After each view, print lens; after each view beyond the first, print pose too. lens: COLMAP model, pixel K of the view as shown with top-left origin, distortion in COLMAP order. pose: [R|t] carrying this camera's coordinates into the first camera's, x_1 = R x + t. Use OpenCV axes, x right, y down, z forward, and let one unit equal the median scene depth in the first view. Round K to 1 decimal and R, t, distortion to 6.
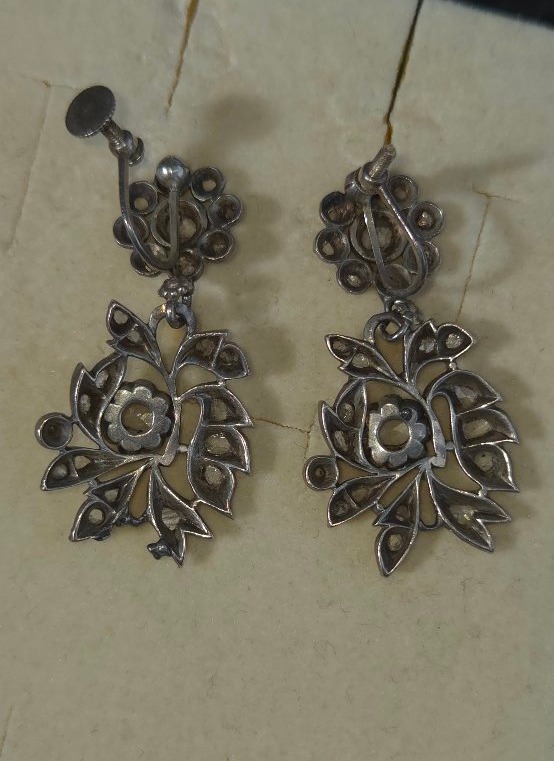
lens RADIAL K [[921.4, 0, 270.8], [0, 921.4, 455.3], [0, 0, 1]] dist [0.006891, 0.000000]
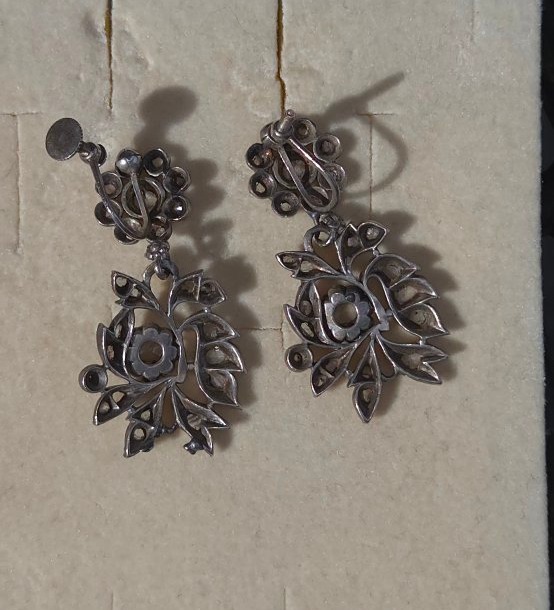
lens RADIAL K [[1846.1, 0, 277.1], [0, 1846.1, 302.7], [0, 0, 1]] dist [-0.176156, 0.000000]
pose [[0.965316, -0.249639, 0.076462, -0.152227], [0.250022, 0.968229, 0.004682, -0.074993], [-0.075201, 0.014598, 0.997062, -1.568803]]
